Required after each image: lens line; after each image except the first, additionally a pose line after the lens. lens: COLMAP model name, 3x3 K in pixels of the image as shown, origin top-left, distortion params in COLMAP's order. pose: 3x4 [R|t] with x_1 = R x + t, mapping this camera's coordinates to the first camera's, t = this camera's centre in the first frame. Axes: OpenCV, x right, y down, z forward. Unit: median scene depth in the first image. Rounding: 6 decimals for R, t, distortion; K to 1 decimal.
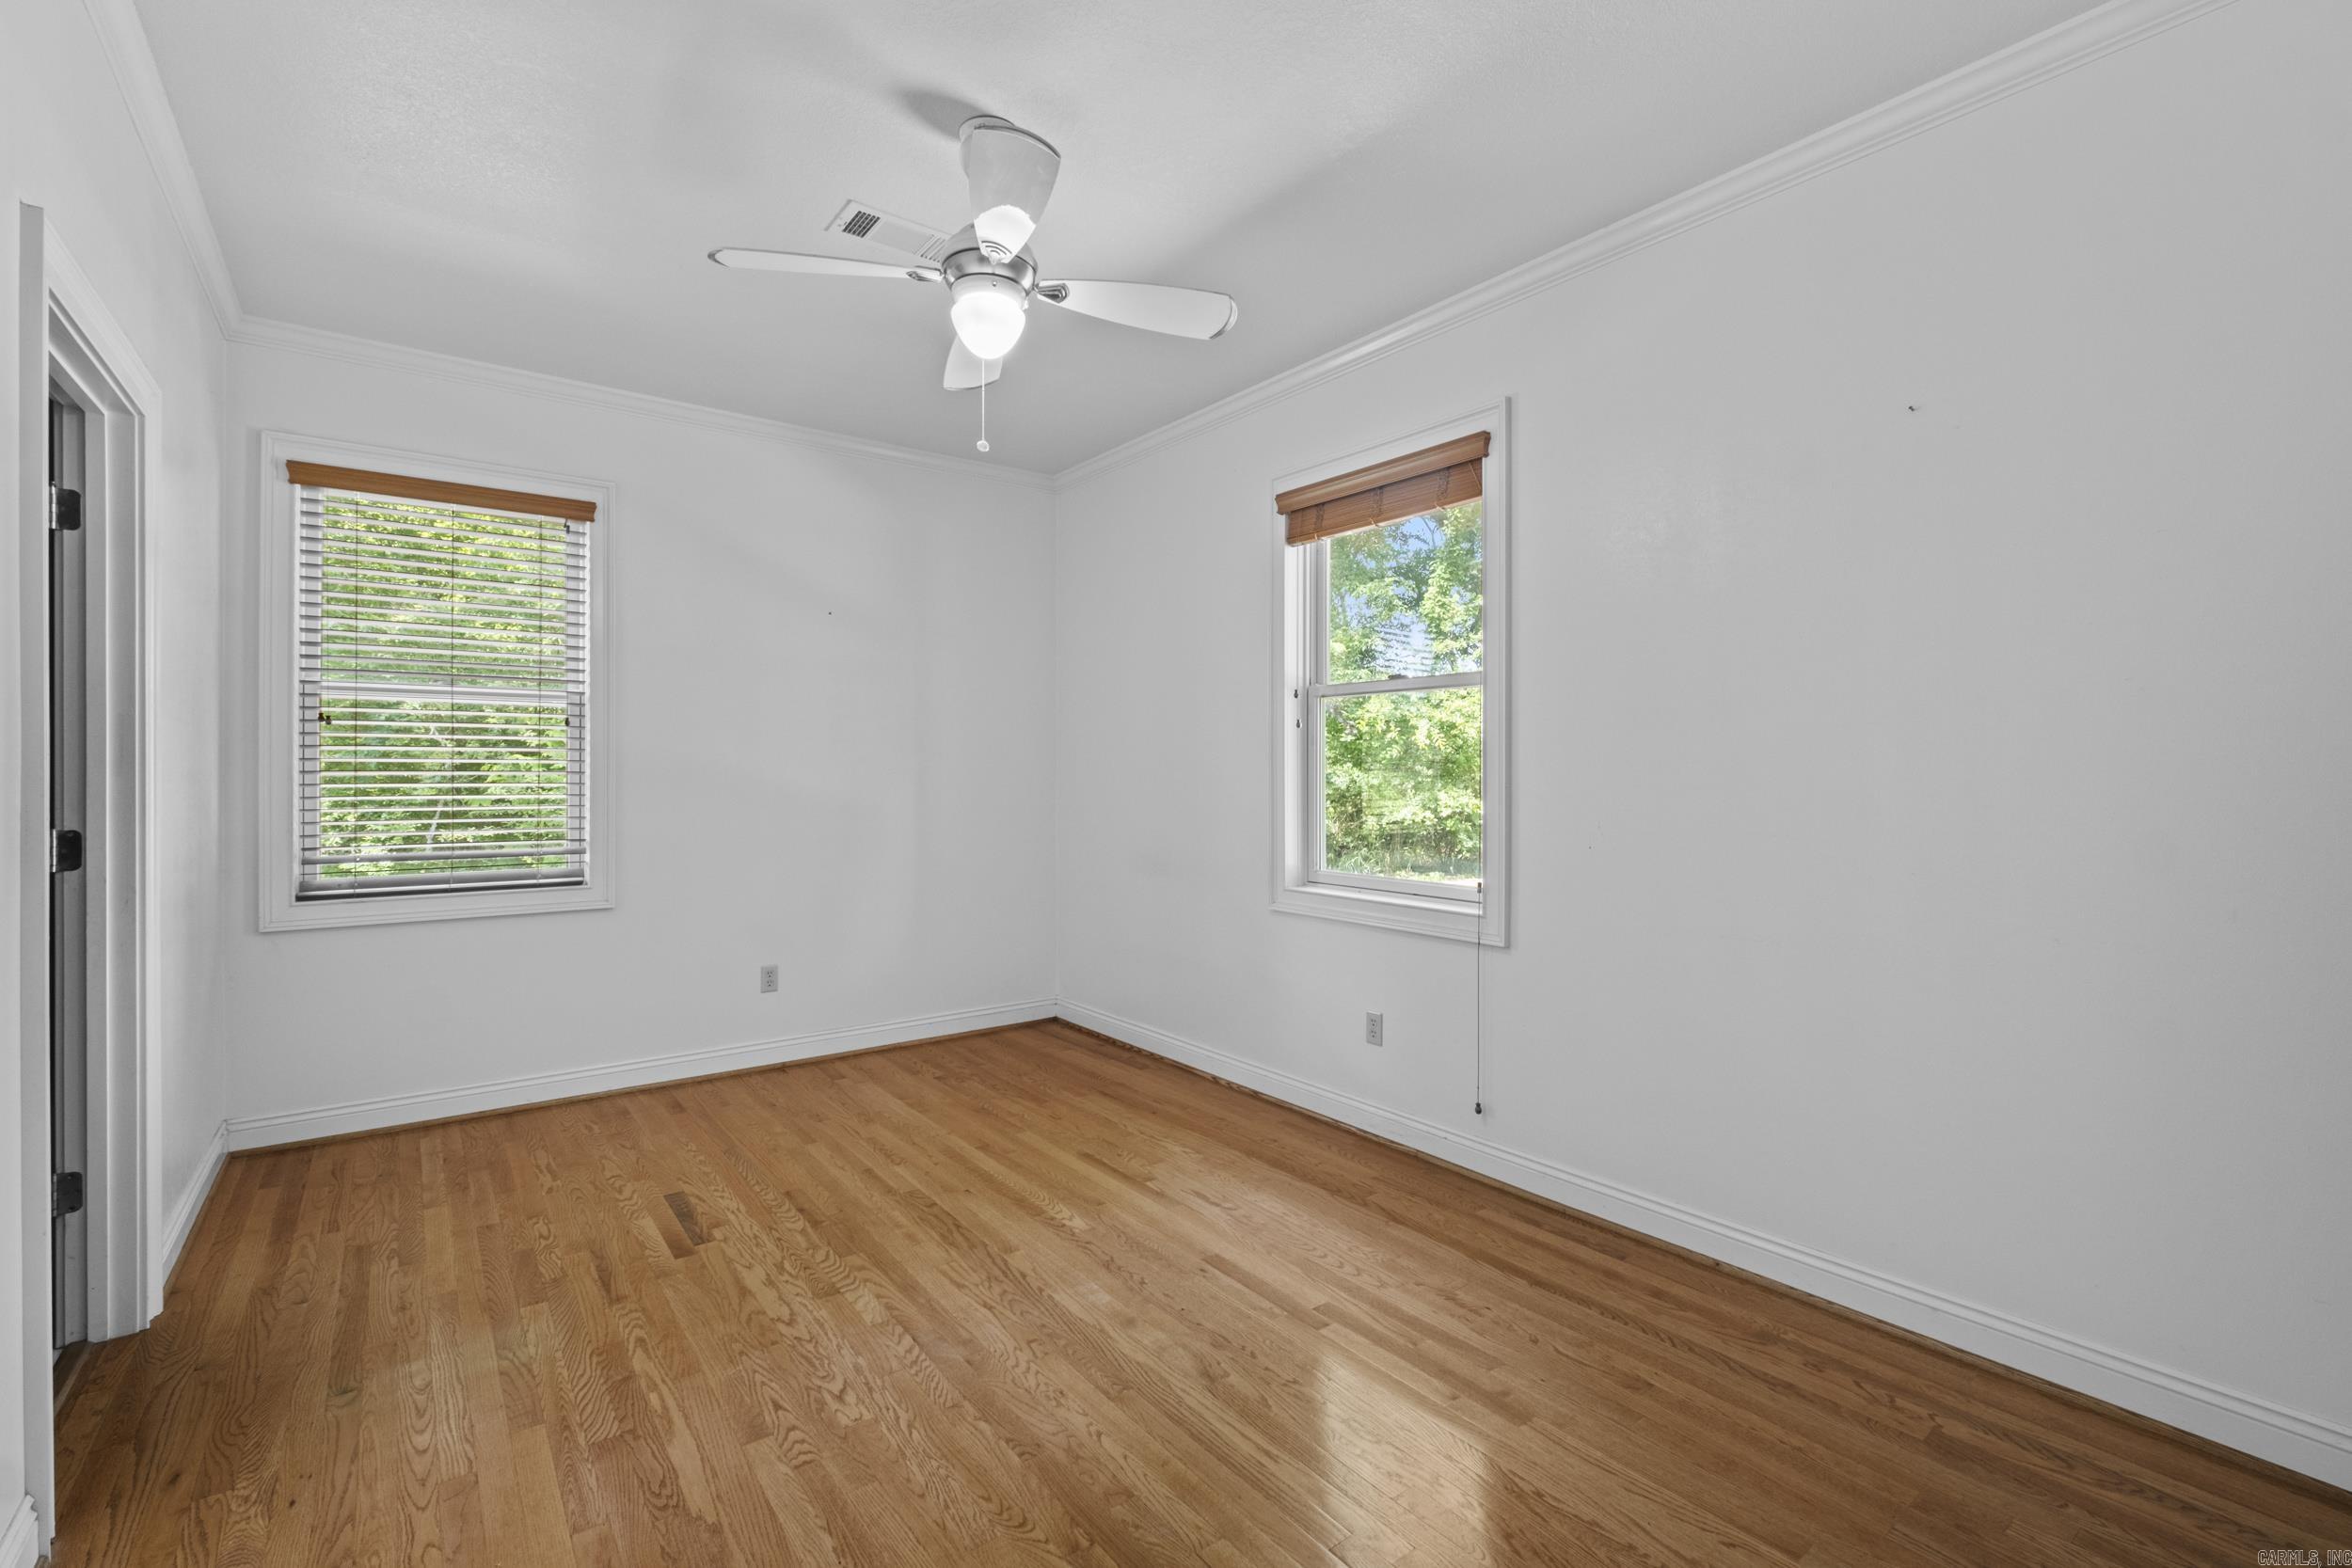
lens RADIAL K [[1012.6, 0, 1177.5], [0, 1012.6, 776.3], [0, 0, 1]] dist [-0.010768, 0.001563]
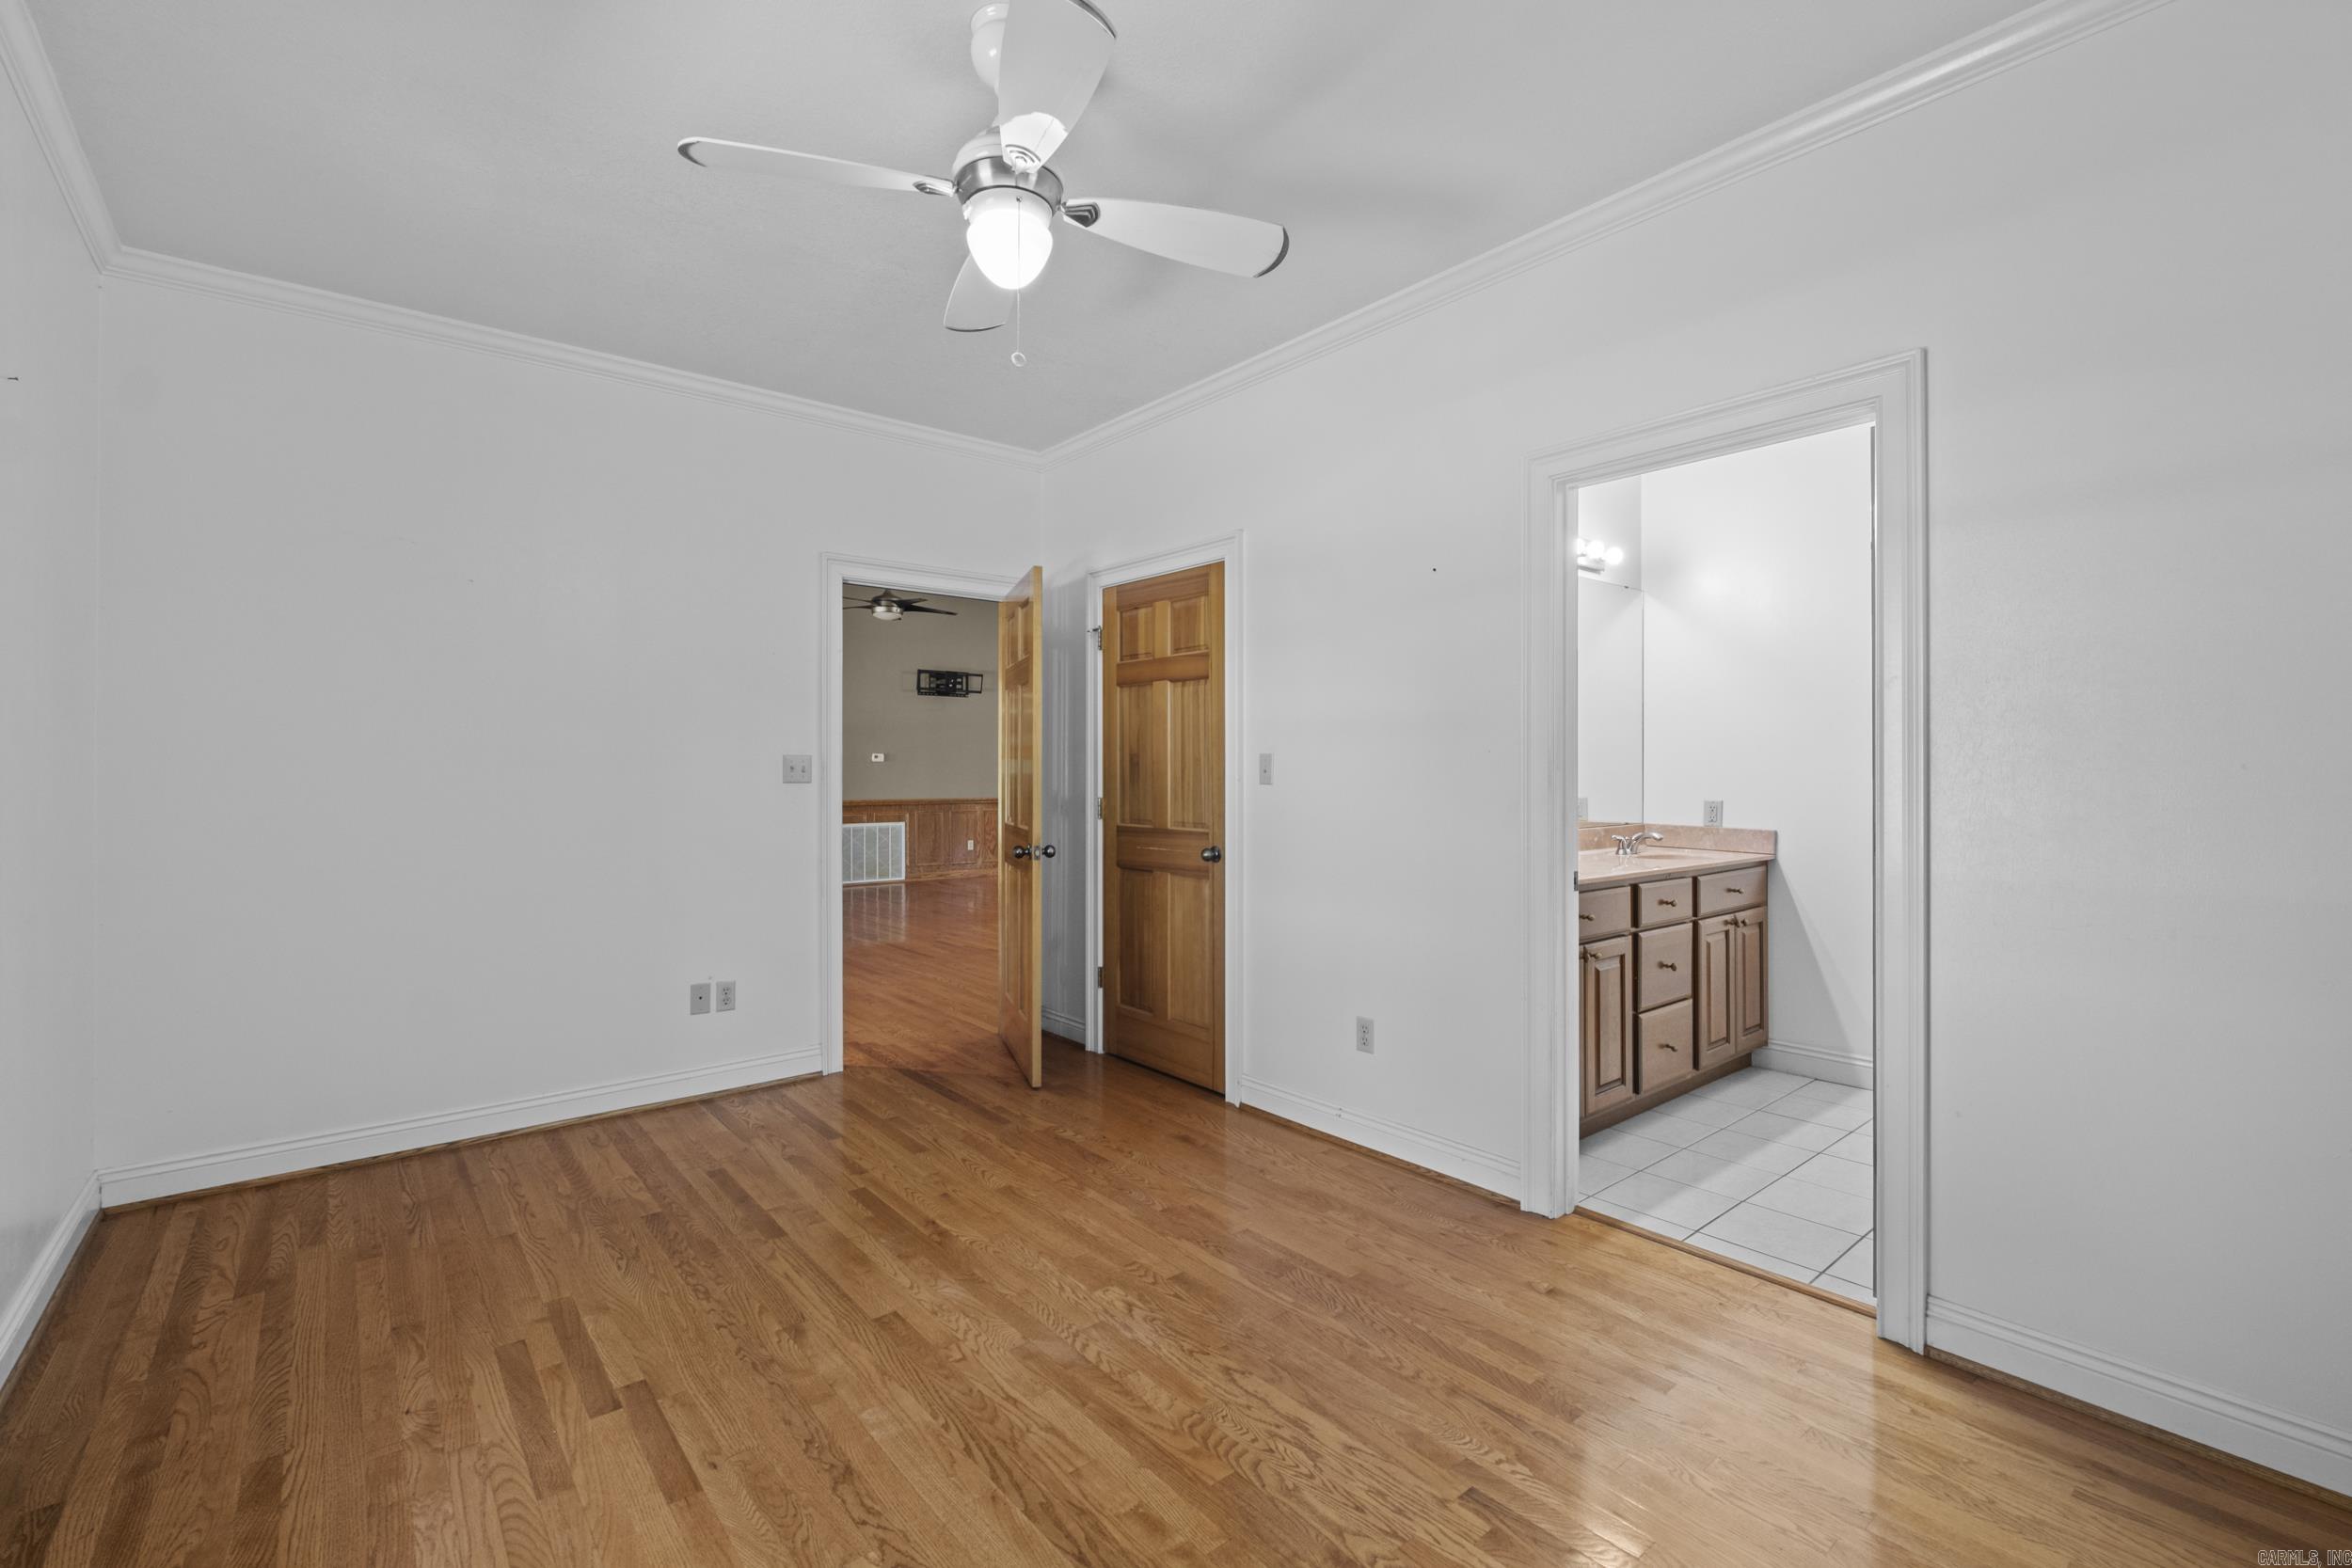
lens RADIAL K [[1012.6, 0, 1173.5], [0, 1012.6, 774.0], [0, 0, 1]] dist [-0.010768, 0.001563]
pose [[-0.999270, 0.003045, -0.038086, -0.309323], [0.002768, 0.999969, 0.007337, -0.003301], [0.038107, 0.007227, -0.999248, 1.947926]]
